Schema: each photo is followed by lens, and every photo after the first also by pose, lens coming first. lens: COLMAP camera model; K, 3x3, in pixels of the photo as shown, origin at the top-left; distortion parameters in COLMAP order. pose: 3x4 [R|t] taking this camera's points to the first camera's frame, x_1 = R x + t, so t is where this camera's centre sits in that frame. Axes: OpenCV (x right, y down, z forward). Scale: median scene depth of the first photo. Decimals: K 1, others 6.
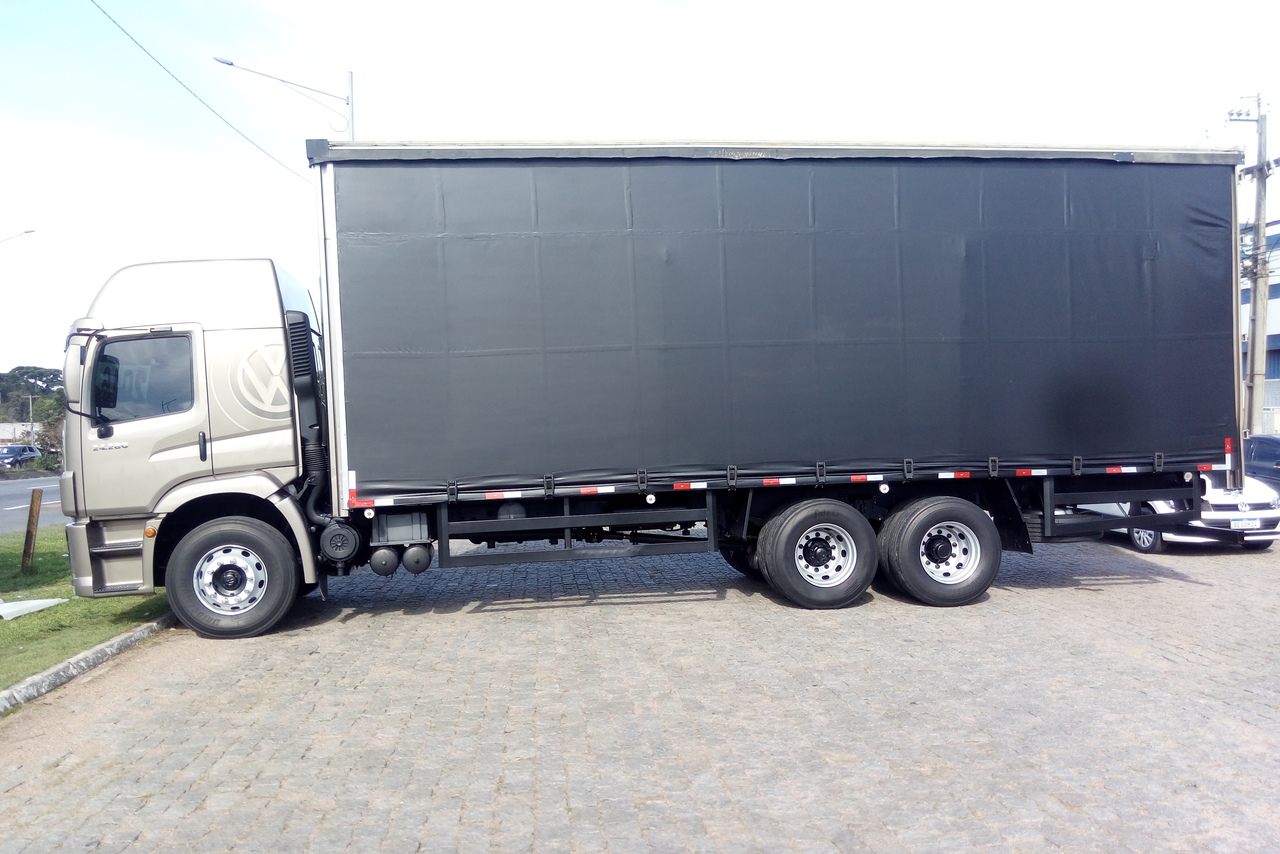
lens RADIAL K [[1072.2, 0, 642.1], [0, 1072.2, 460.1], [0, 0, 1]] dist [0.095072, -0.199207]
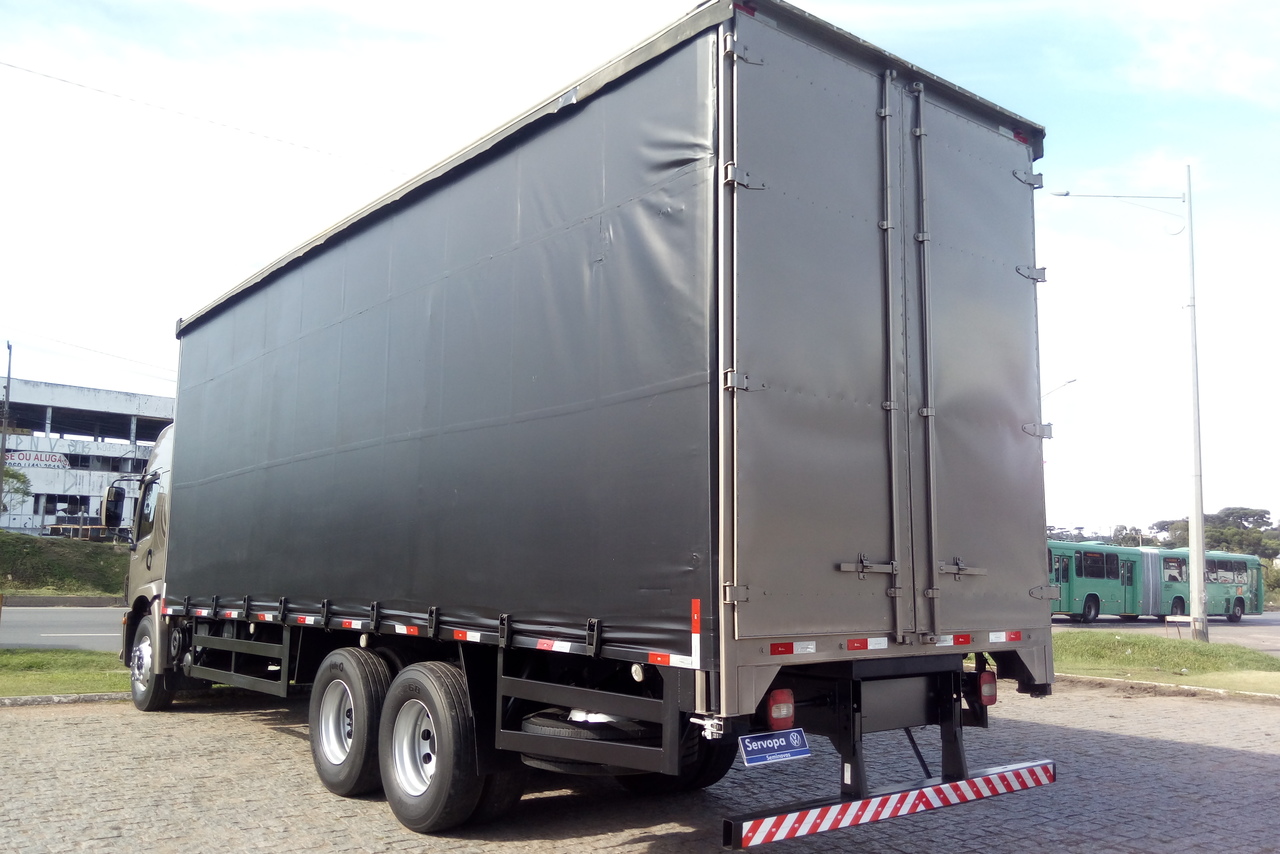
lens RADIAL K [[1072.2, 0, 642.1], [0, 1072.2, 460.1], [0, 0, 1]] dist [0.095072, -0.199207]
pose [[0.509730, -0.056523, -0.858476, 0.942424], [-0.055238, 0.993630, -0.098220, -0.033633], [0.858560, 0.097486, 0.503361, 0.758440]]
